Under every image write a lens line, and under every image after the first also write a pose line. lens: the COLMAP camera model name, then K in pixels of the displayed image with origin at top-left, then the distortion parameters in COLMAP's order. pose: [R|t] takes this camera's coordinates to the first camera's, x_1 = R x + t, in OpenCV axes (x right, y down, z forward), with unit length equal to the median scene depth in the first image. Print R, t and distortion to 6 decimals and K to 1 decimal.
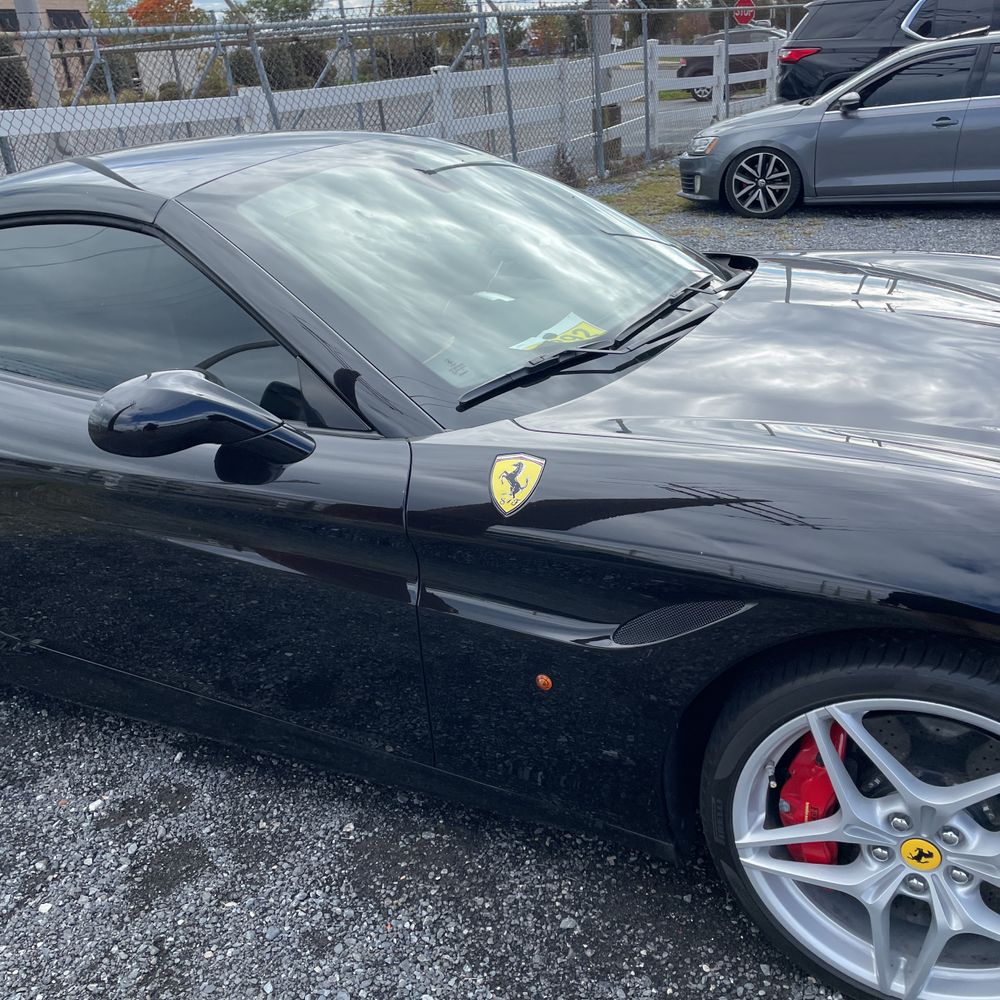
lens RADIAL K [[1009.4, 0, 506.4], [0, 1009.4, 499.1], [0, 0, 1]] dist [0.097087, -0.124892]
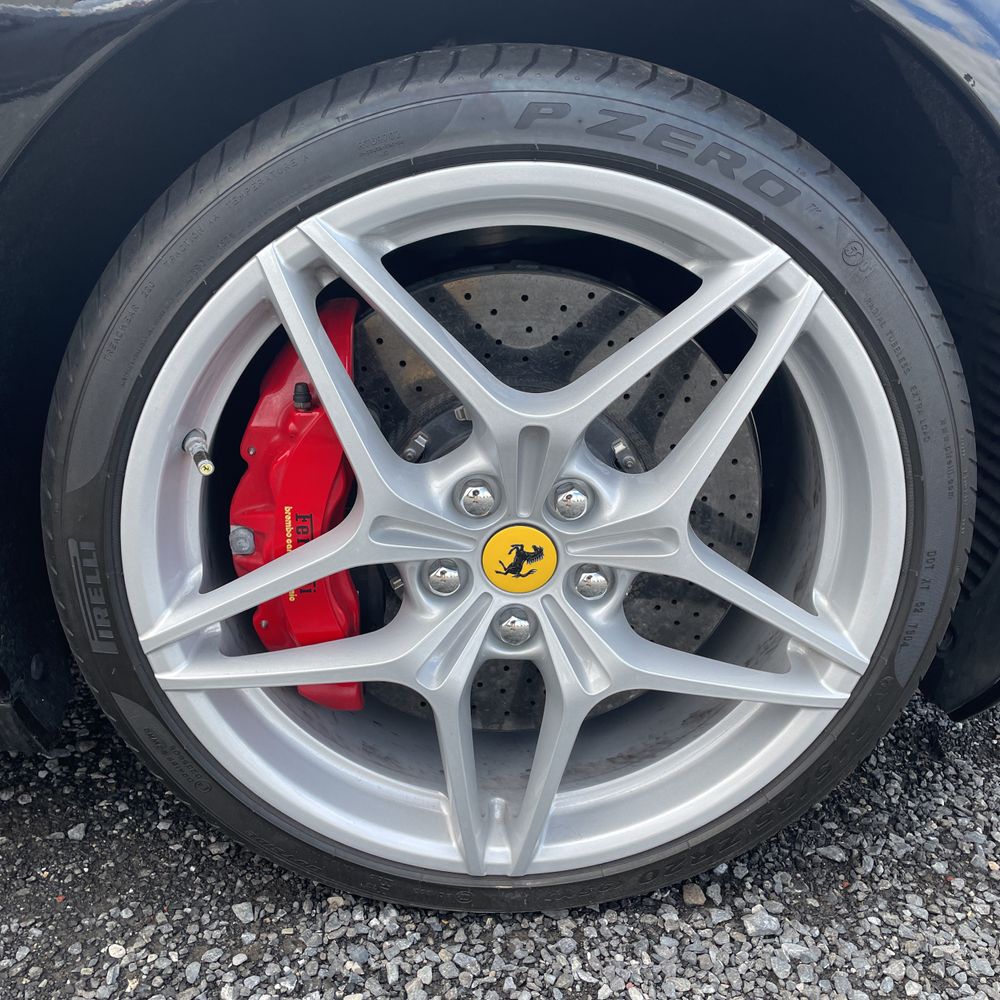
lens RADIAL K [[1016.4, 0, 513.8], [0, 1016.4, 520.6], [0, 0, 1]] dist [0.097768, -0.137346]
pose [[0.864487, -0.109989, 0.490473, 0.143636], [0.111978, 0.993386, 0.025400, 0.275724], [-0.490023, 0.032965, 0.871086, 0.504955]]
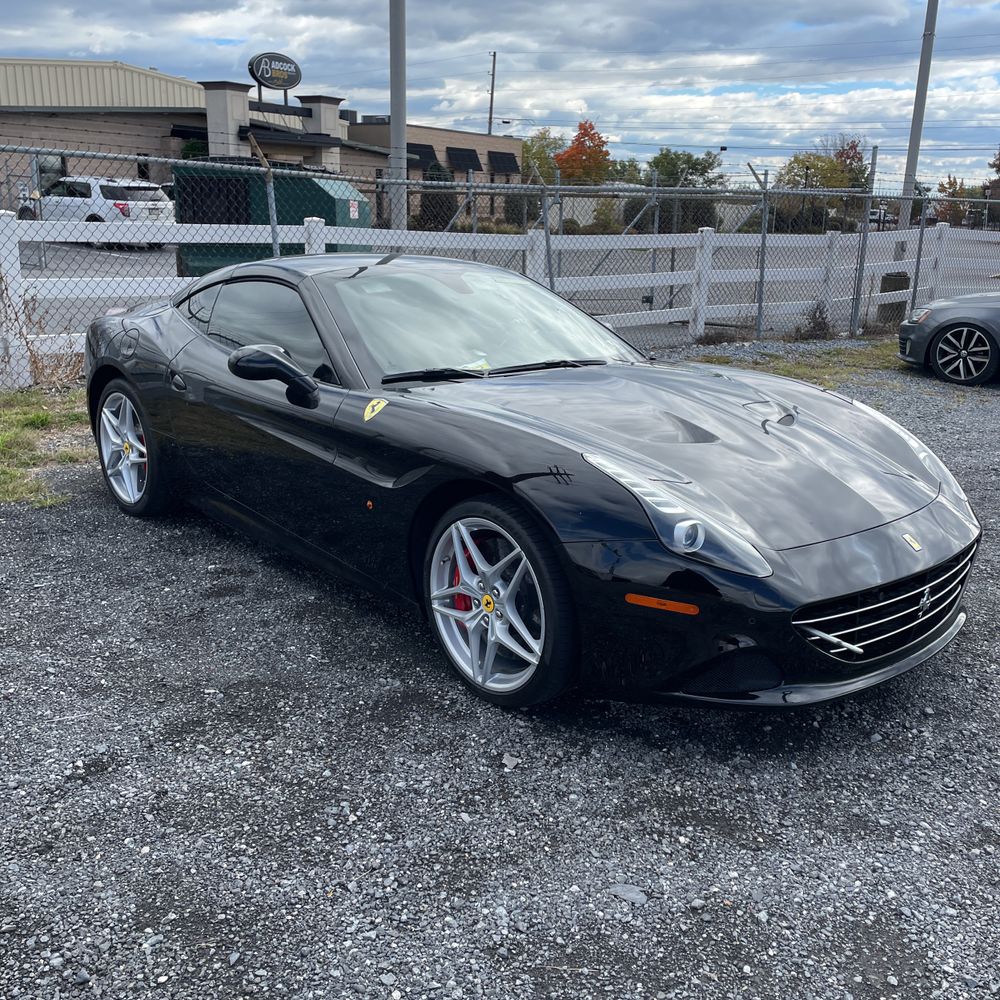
lens RADIAL K [[1009.4, 0, 506.4], [0, 1009.4, 499.1], [0, 0, 1]] dist [0.097087, -0.124892]
pose [[0.922355, 0.190207, -0.336276, 0.958272], [-0.231420, 0.968986, -0.086666, 0.271186], [0.309363, 0.157758, 0.937767, -0.853179]]
